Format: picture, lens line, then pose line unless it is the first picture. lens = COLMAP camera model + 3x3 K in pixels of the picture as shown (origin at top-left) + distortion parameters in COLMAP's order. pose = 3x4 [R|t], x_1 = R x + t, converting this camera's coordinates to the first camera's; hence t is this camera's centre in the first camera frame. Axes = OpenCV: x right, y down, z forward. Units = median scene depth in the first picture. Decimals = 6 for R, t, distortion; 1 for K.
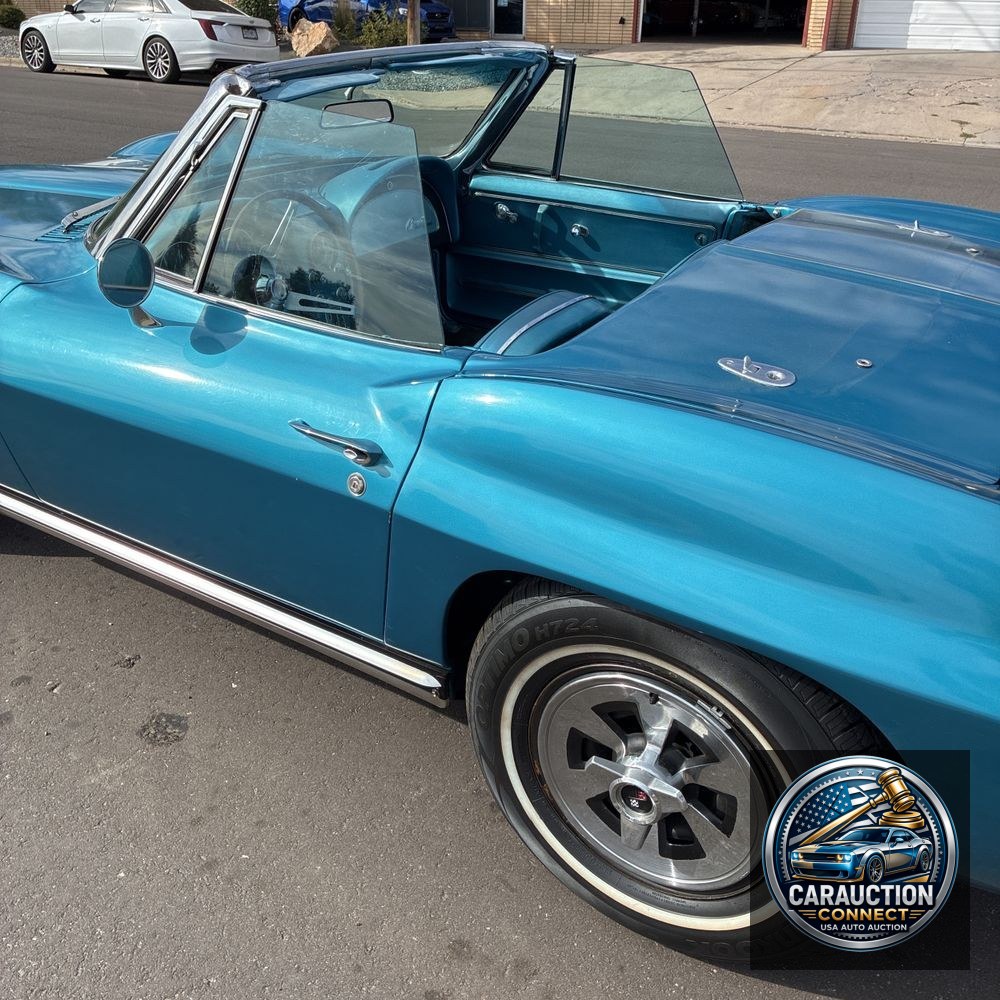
lens RADIAL K [[1019.9, 0, 500.0], [0, 1019.9, 500.0], [0, 0, 1]] dist [0.023786, 0.002859]
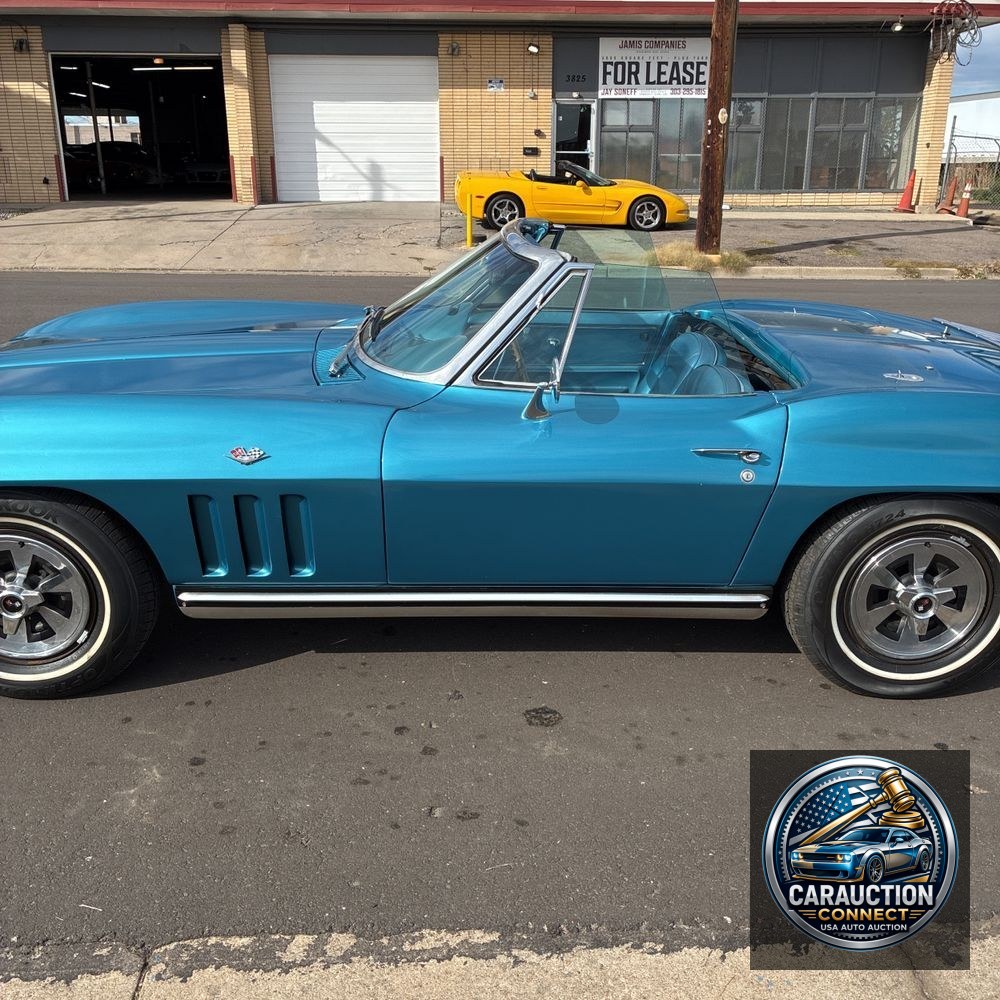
lens RADIAL K [[1020.4, 0, 502.2], [0, 1020.4, 480.8], [0, 0, 1]] dist [0.033040, -0.018342]
pose [[0.828929, -0.176126, 0.530901, -0.136535], [0.251412, 0.965172, -0.072349, 0.001121], [-0.499669, 0.193447, 0.844340, -0.021679]]
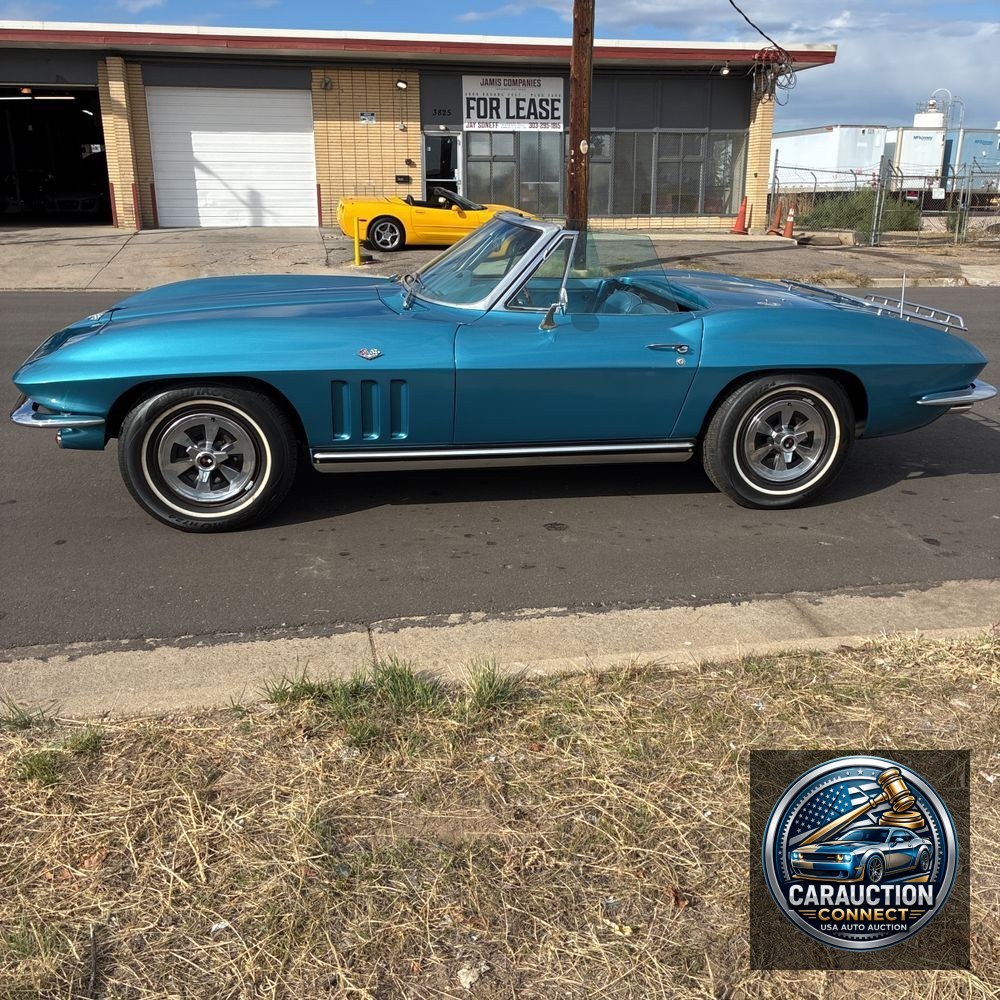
lens RADIAL K [[1020.4, 0, 502.2], [0, 1020.4, 480.8], [0, 0, 1]] dist [0.033040, -0.018342]
pose [[0.739015, -0.193062, 0.645433, -0.228551], [0.302002, 0.951339, -0.061225, 0.030664], [-0.602205, 0.240168, 0.761359, -0.069096]]
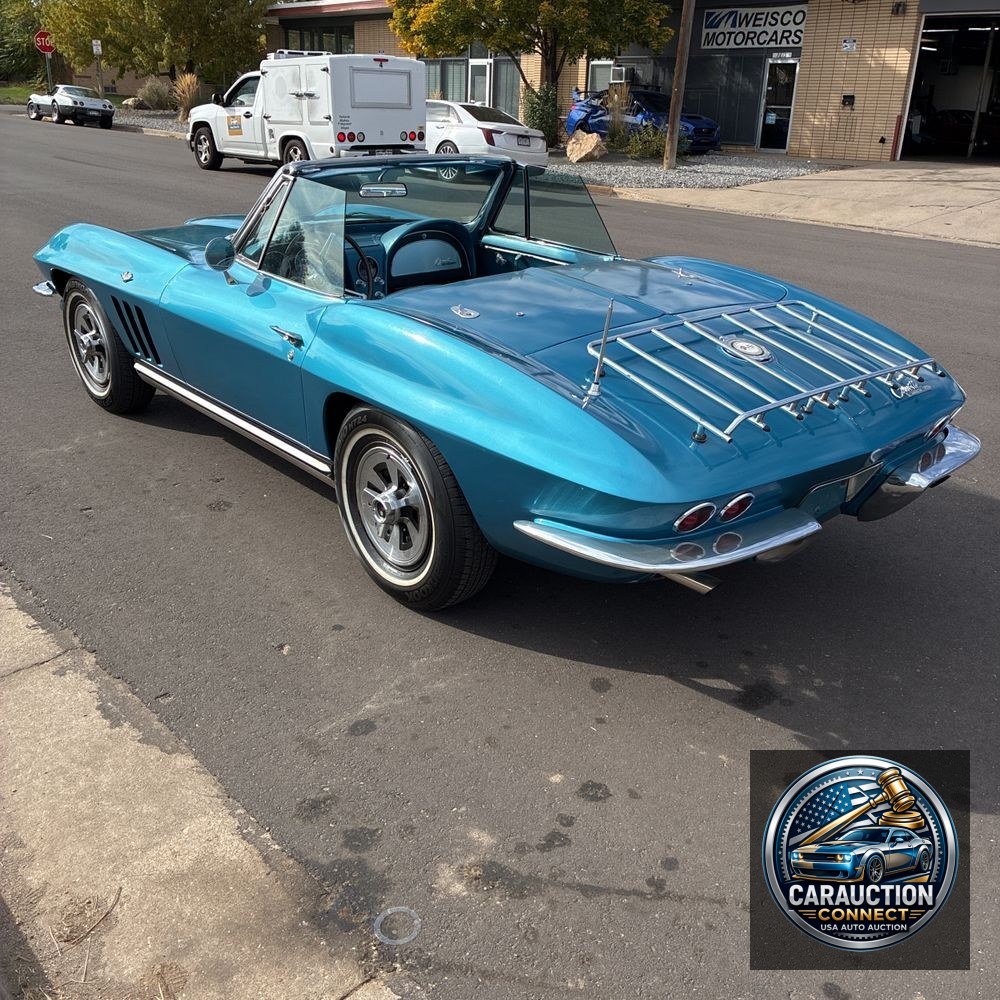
lens RADIAL K [[1020.4, 0, 502.2], [0, 1020.4, 480.8], [0, 0, 1]] dist [0.033040, -0.018342]
pose [[0.958783, 0.120659, -0.257249, 0.083175], [-0.147656, 0.985091, -0.088278, 0.035540], [0.242762, 0.122624, 0.962304, -0.086324]]
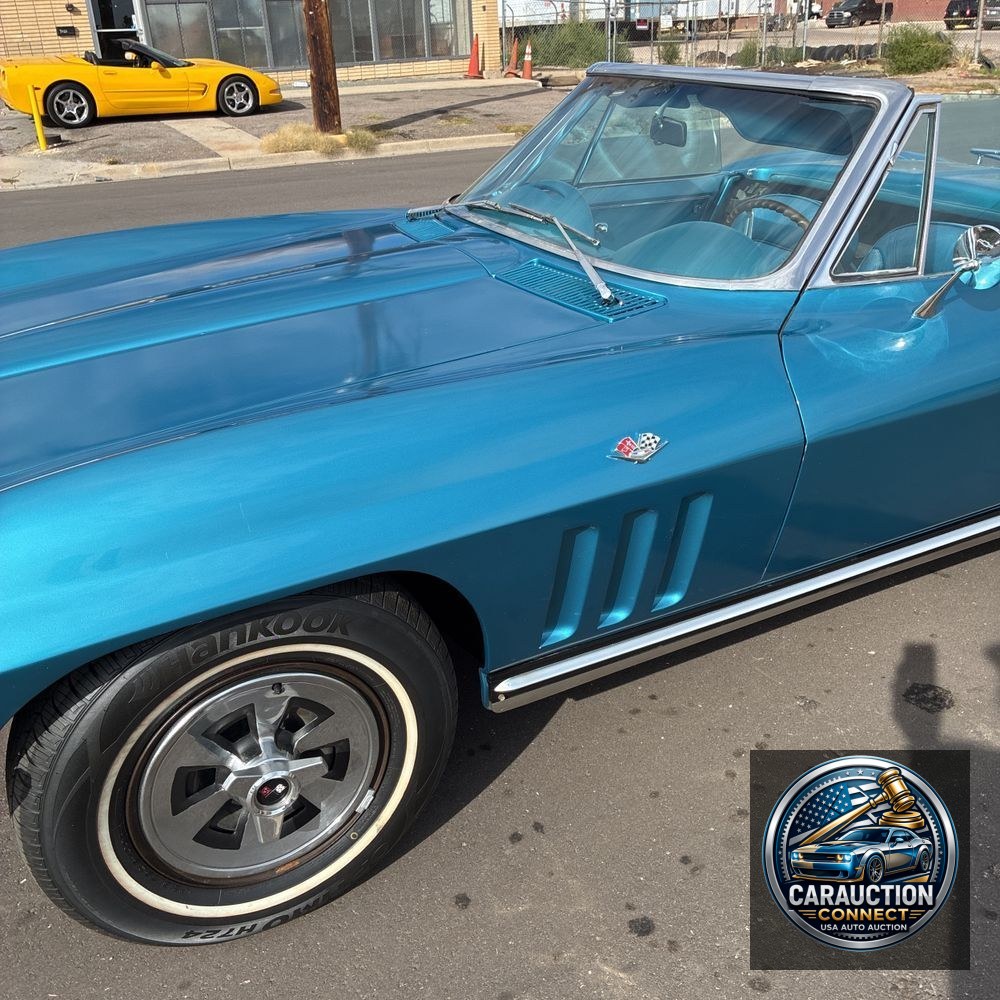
lens RADIAL K [[1020.4, 0, 502.2], [0, 1020.4, 480.8], [0, 0, 1]] dist [0.033040, -0.018342]
pose [[0.491037, -0.383317, 0.782273, -0.171204], [0.428283, 0.888195, 0.166384, -0.045293], [-0.758589, 0.253333, 0.600304, 0.086837]]
